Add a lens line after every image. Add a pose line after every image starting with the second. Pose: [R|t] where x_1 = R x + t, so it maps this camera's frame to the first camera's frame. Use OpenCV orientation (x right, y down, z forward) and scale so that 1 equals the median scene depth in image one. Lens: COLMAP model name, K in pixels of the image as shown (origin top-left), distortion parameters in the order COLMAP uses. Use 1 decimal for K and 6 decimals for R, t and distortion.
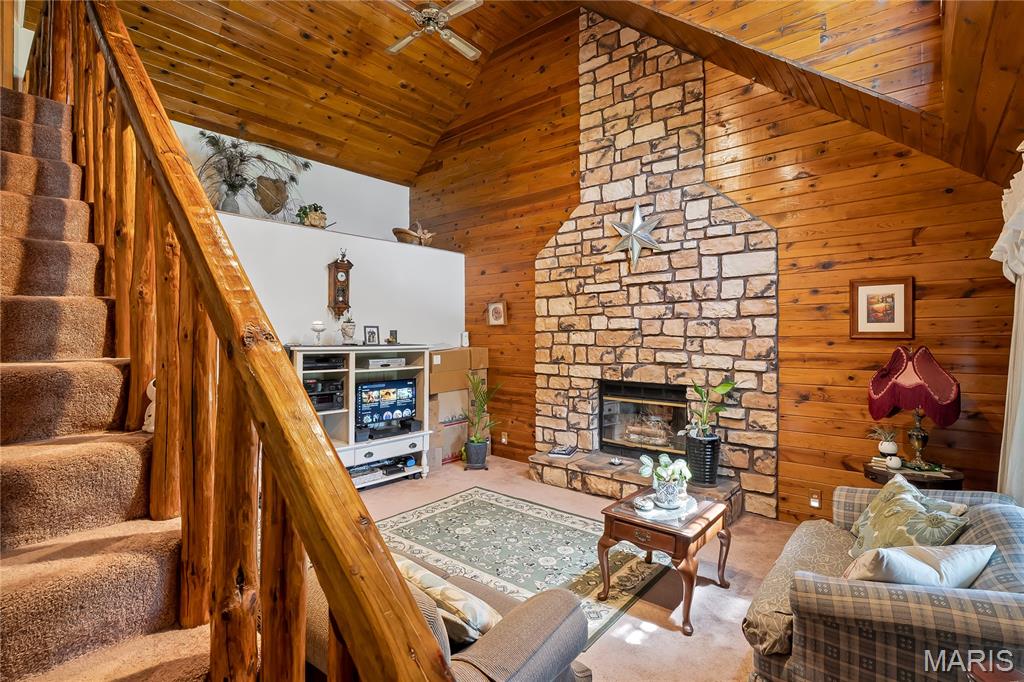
lens RADIAL K [[466.6, 0, 514.9], [0, 466.6, 334.7], [0, 0, 1]] dist [-0.008100, 0.002535]
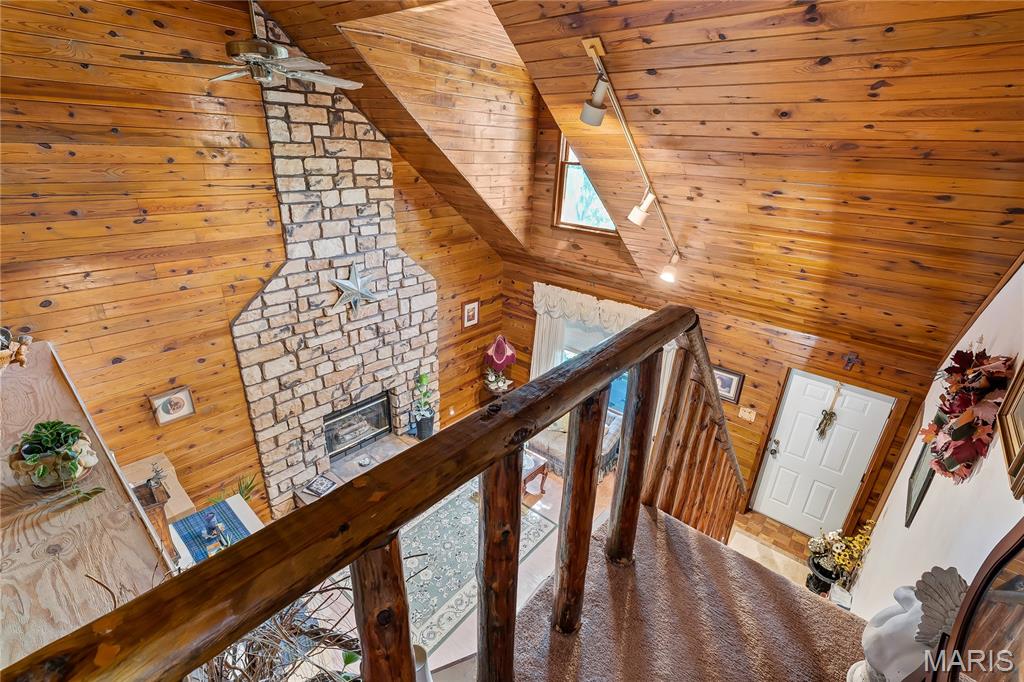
lens RADIAL K [[466.6, 0, 477.1], [0, 466.6, 341.9], [0, 0, 1]] dist [-0.008100, 0.002535]
pose [[0.052291, -0.401798, 0.914234, -0.816433], [-0.017245, 0.914987, 0.403115, -0.559911], [-0.998483, -0.036845, 0.040916, 0.647434]]
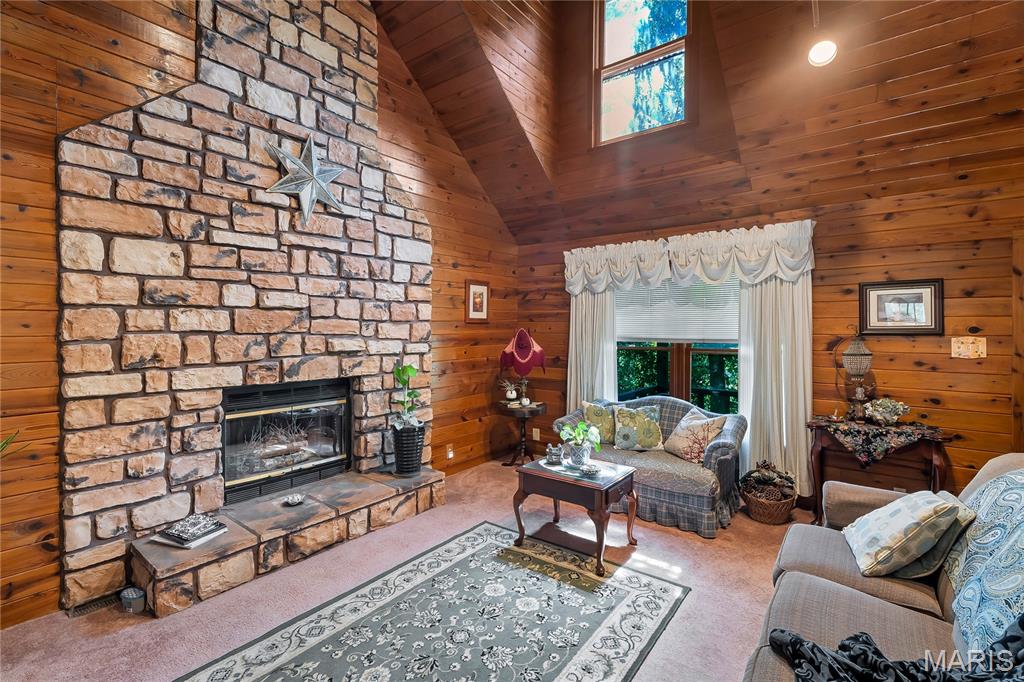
lens RADIAL K [[466.6, 0, 486.3], [0, 466.6, 331.8], [0, 0, 1]] dist [-0.008100, 0.002535]
pose [[-0.015634, -0.011735, 0.999809, -0.472741], [-0.007222, 0.999906, 0.011623, 0.013552], [-0.999852, -0.007038, -0.015718, 0.728155]]
